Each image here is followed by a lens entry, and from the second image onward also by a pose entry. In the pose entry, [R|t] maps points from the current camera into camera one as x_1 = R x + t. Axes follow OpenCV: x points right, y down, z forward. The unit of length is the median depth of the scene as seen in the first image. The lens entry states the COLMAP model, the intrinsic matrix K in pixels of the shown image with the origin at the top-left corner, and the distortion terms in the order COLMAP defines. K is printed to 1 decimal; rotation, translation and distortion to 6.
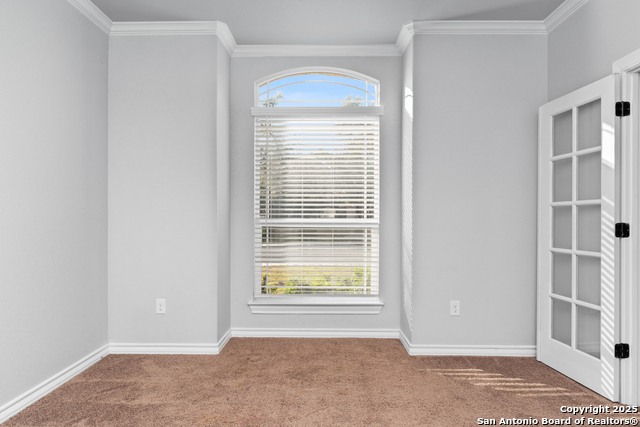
lens RADIAL K [[404.0, 0, 314.5], [0, 404.0, 216.2], [0, 0, 1]] dist [0.002808, 0.005518]
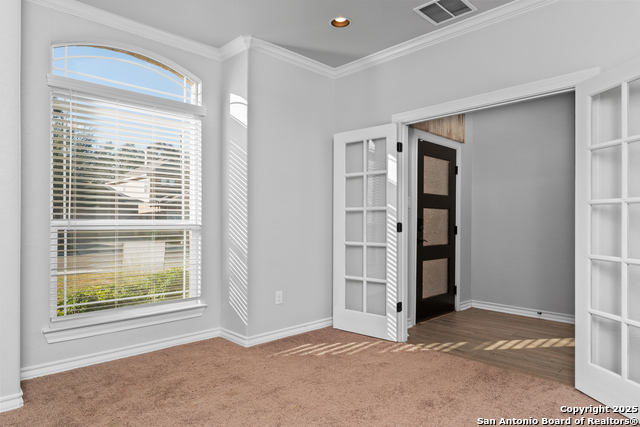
lens RADIAL K [[404.0, 0, 313.2], [0, 404.0, 217.9], [0, 0, 1]] dist [0.002808, 0.005518]
pose [[0.708294, 0.003293, 0.705910, -0.413168], [-0.002376, 0.999995, -0.002281, 0.004084], [-0.705914, -0.000062, 0.708298, 0.125978]]
